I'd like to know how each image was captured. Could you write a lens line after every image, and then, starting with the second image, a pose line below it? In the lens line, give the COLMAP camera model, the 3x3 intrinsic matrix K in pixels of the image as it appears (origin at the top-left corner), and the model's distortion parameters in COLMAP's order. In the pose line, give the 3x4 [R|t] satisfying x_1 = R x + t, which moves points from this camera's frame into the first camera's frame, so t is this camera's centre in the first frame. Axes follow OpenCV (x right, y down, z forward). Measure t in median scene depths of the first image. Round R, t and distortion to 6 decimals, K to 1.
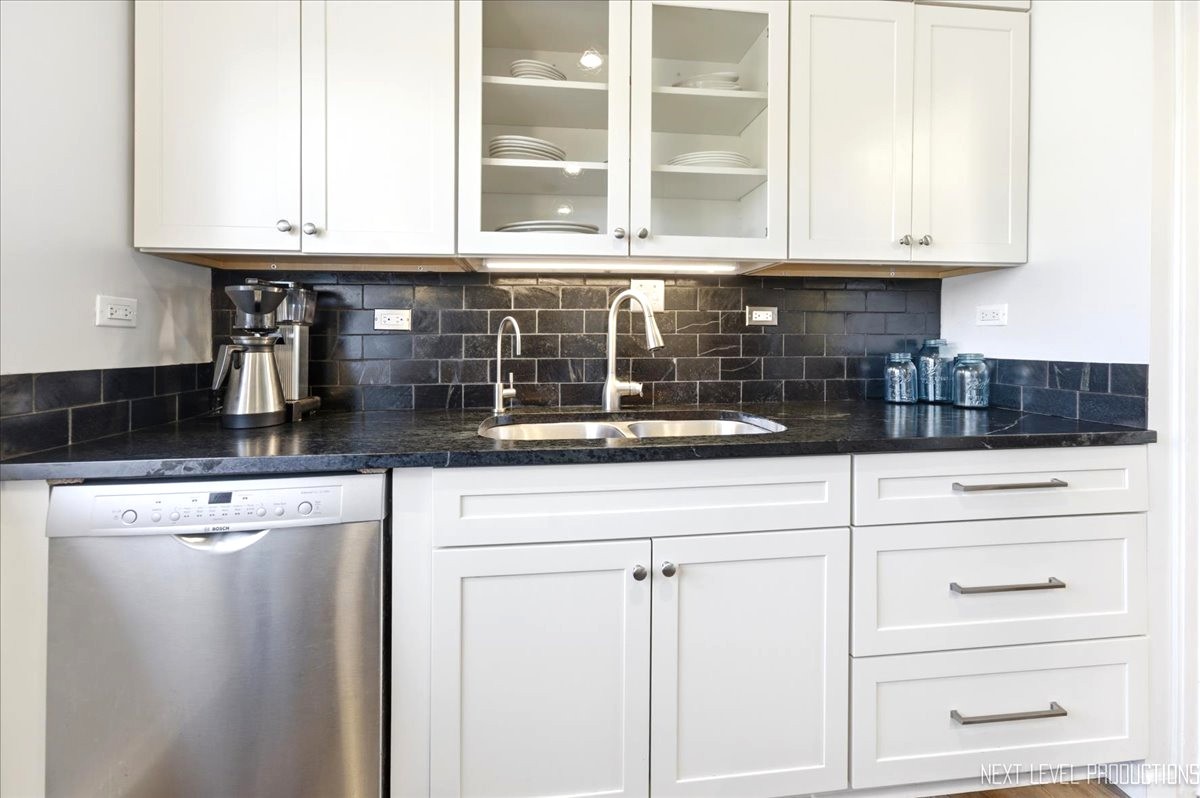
lens RADIAL K [[484.3, 0, 594.8], [0, 484.3, 373.6], [0, 0, 1]] dist [-0.000619, 0.000100]
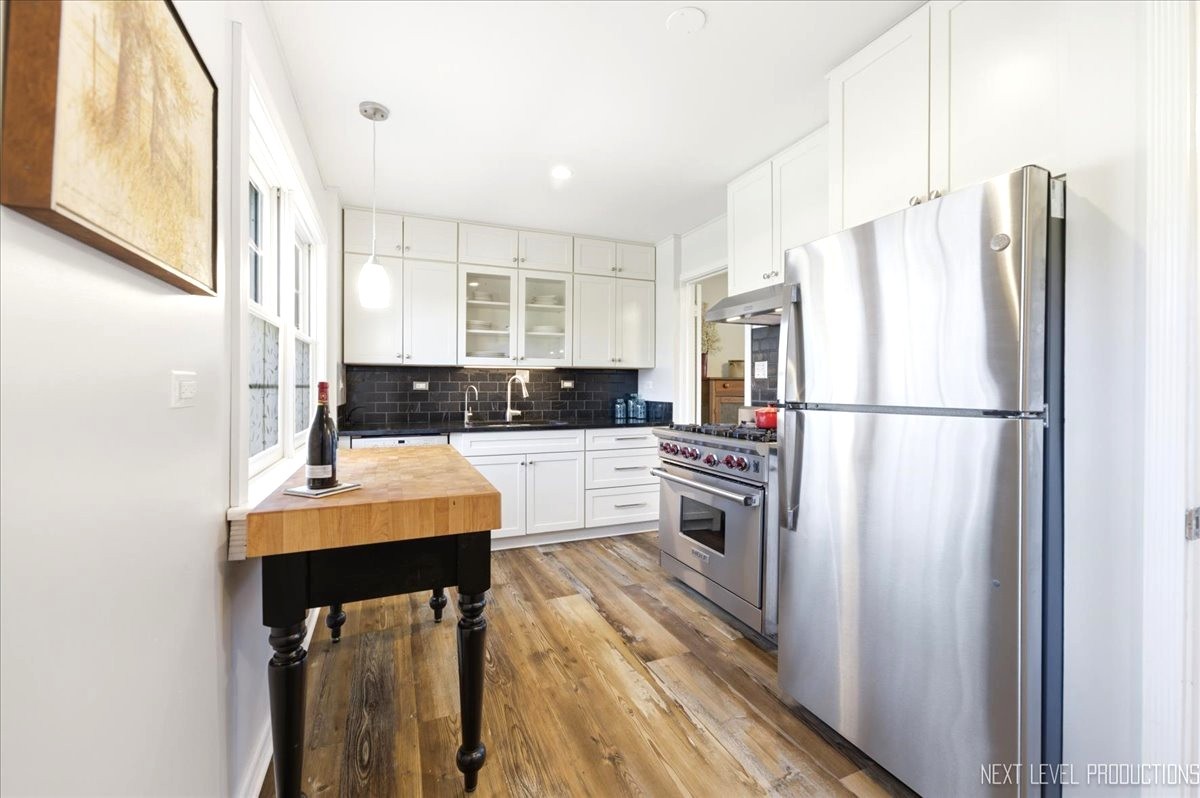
lens RADIAL K [[479.8, 0, 592.9], [0, 479.8, 396.7], [0, 0, 1]] dist [-0.003633, 0.000078]
pose [[0.961411, 0.000860, 0.275115, -0.247088], [0.010784, 0.999109, -0.040807, 0.055510], [-0.274905, 0.042199, 0.960545, -1.638197]]
